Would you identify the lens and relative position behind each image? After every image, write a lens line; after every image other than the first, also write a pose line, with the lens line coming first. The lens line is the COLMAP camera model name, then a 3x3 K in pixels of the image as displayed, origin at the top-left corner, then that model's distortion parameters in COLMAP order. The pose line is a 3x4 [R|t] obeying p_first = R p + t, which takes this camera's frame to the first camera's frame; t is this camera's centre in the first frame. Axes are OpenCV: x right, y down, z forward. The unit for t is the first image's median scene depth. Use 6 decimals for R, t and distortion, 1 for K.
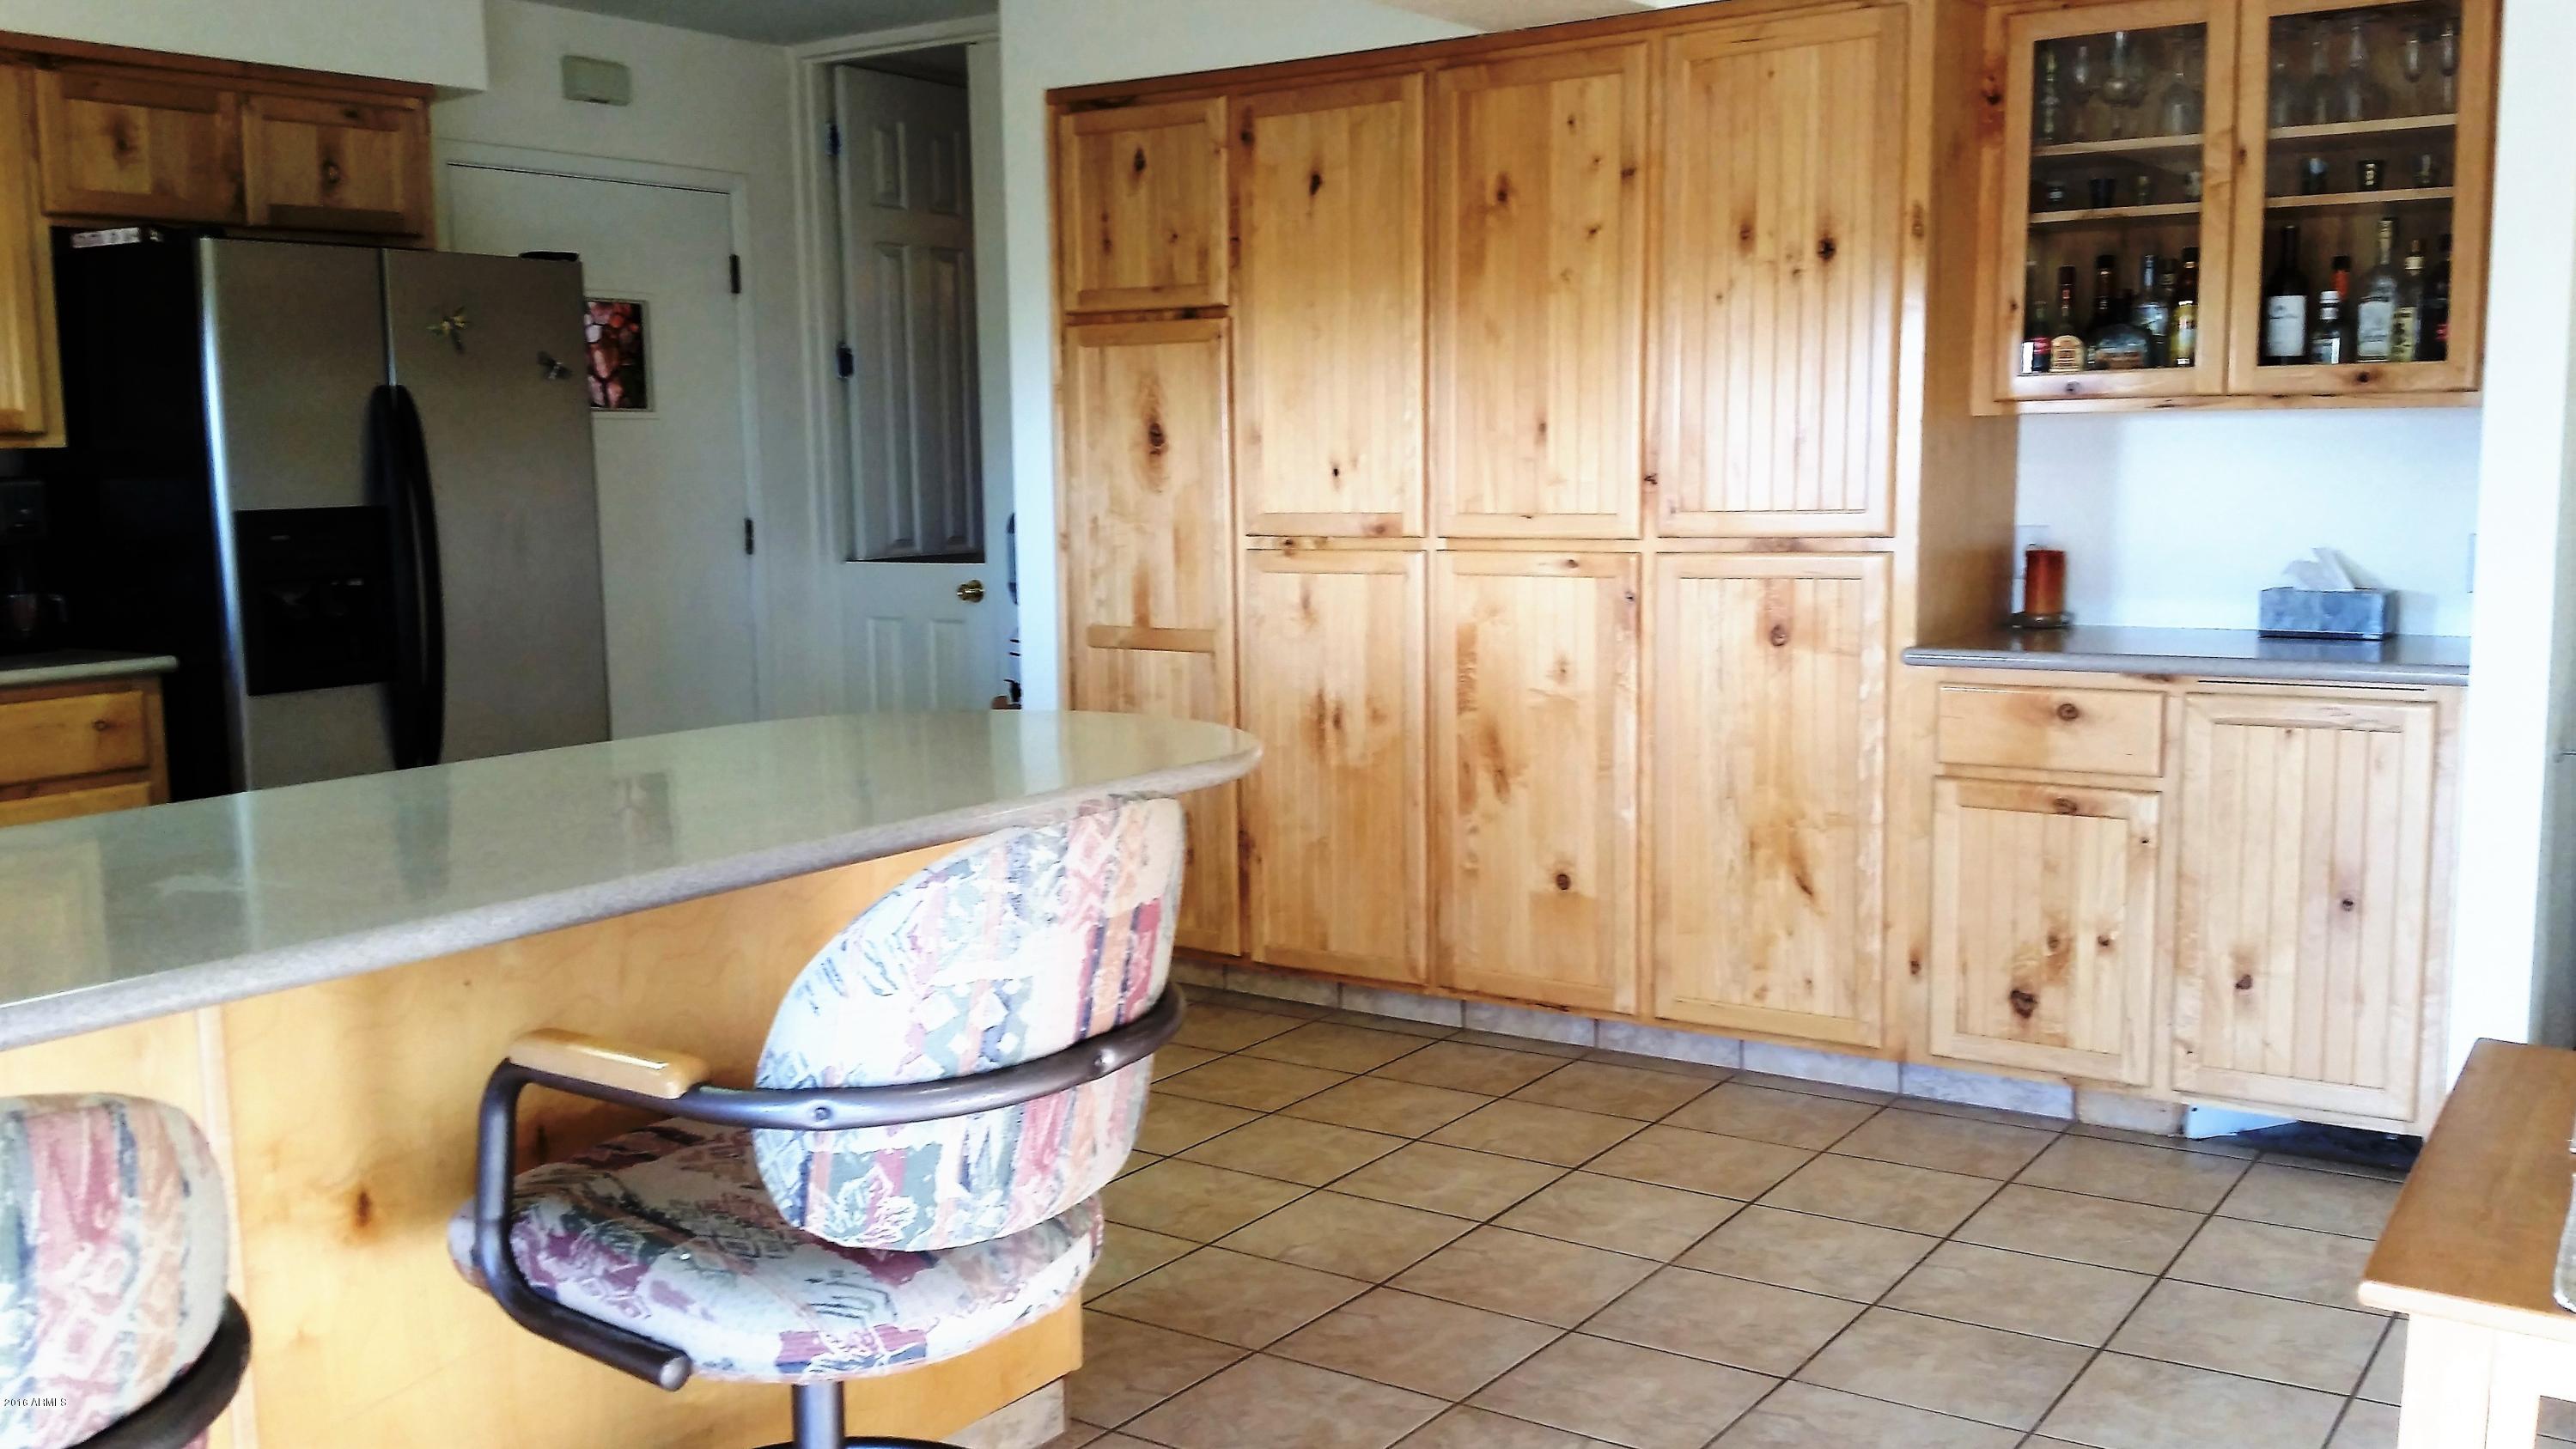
lens RADIAL K [[2066.0, 0, 1274.1], [0, 2066.0, 760.3], [0, 0, 1]] dist [0.147346, -0.336118]
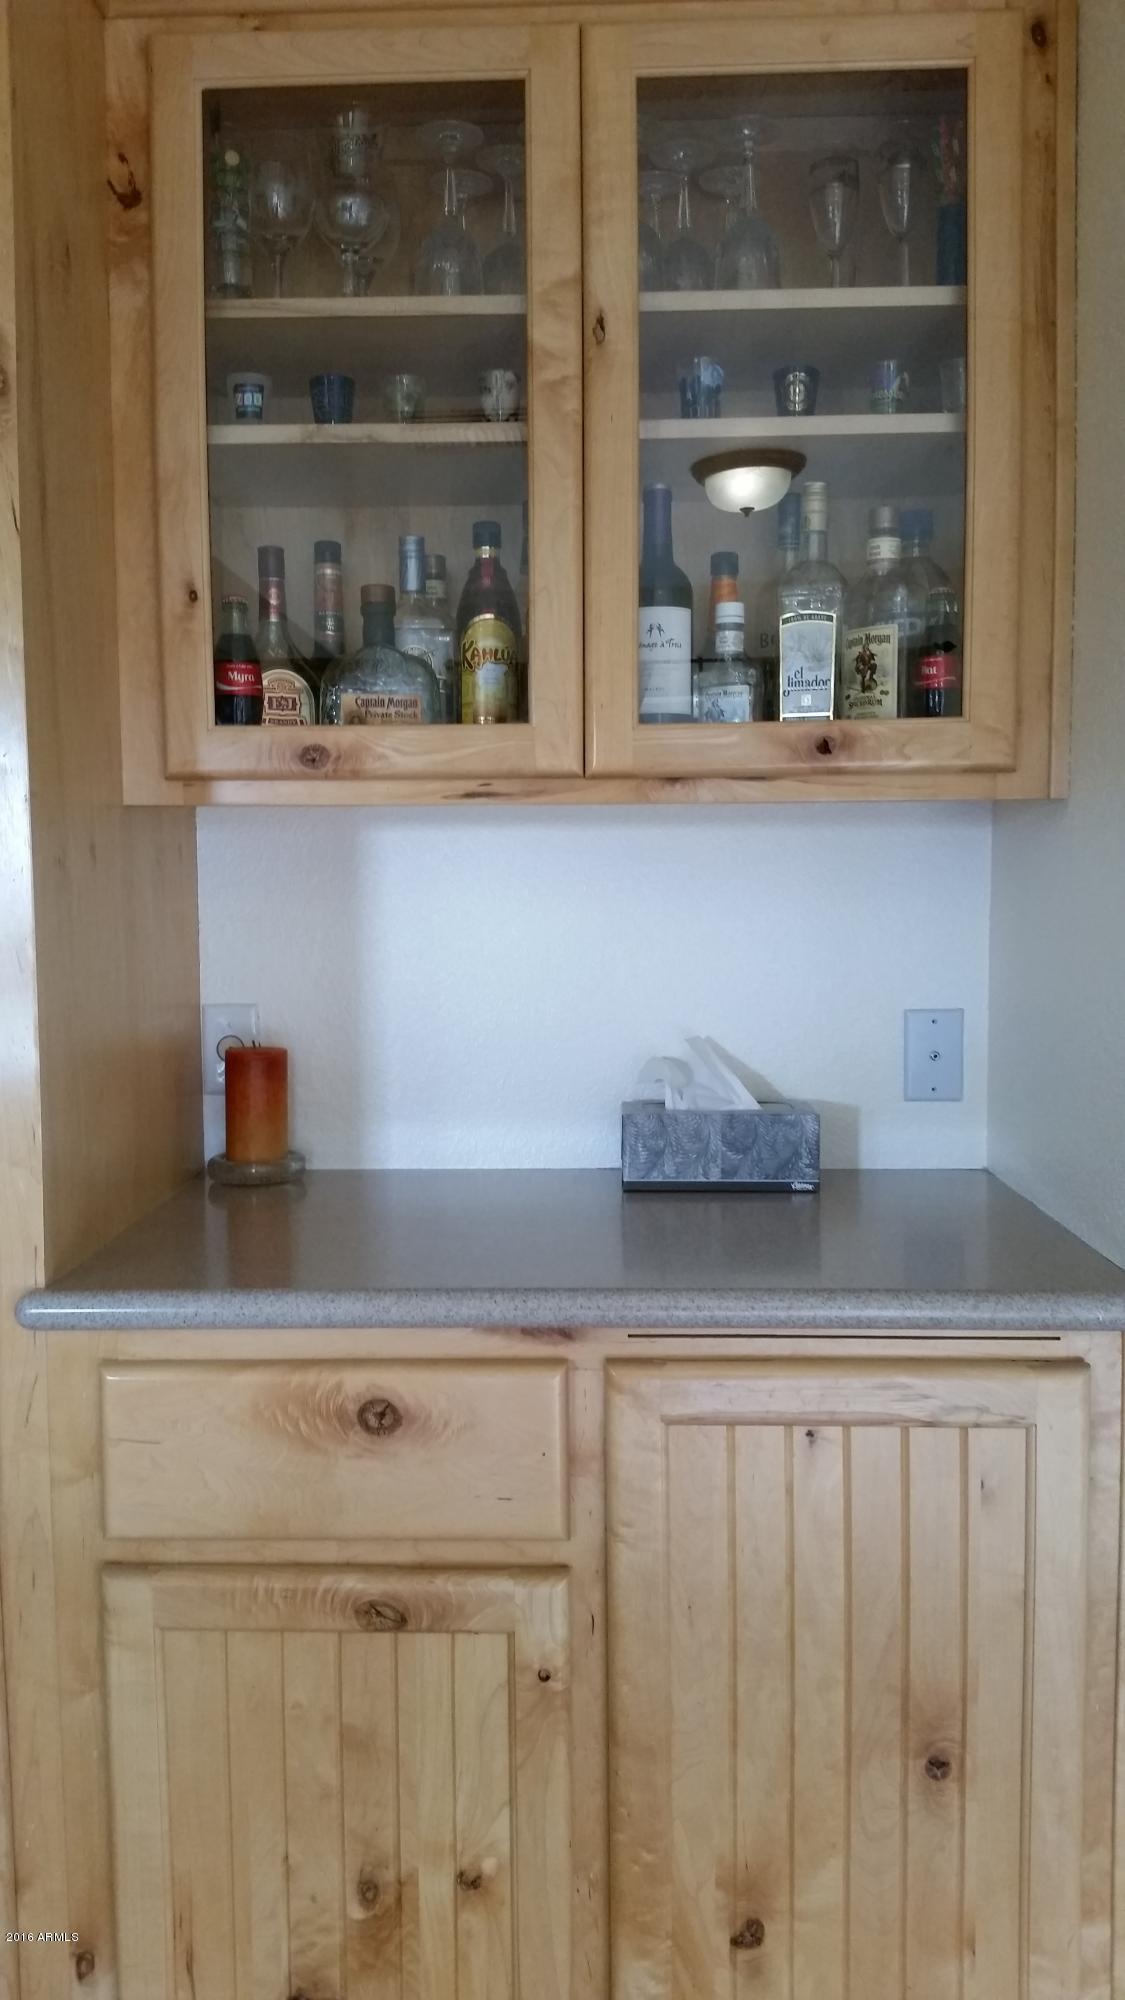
lens RADIAL K [[1604.1, 0, 562.5], [0, 1604.1, 1000.0], [0, 0, 1]] dist [0.147346, -0.336118]
pose [[0.814043, -0.028210, 0.580119, 0.201349], [0.078243, 0.995041, -0.061406, -0.089750], [-0.575510, 0.095377, 0.812214, 0.663207]]
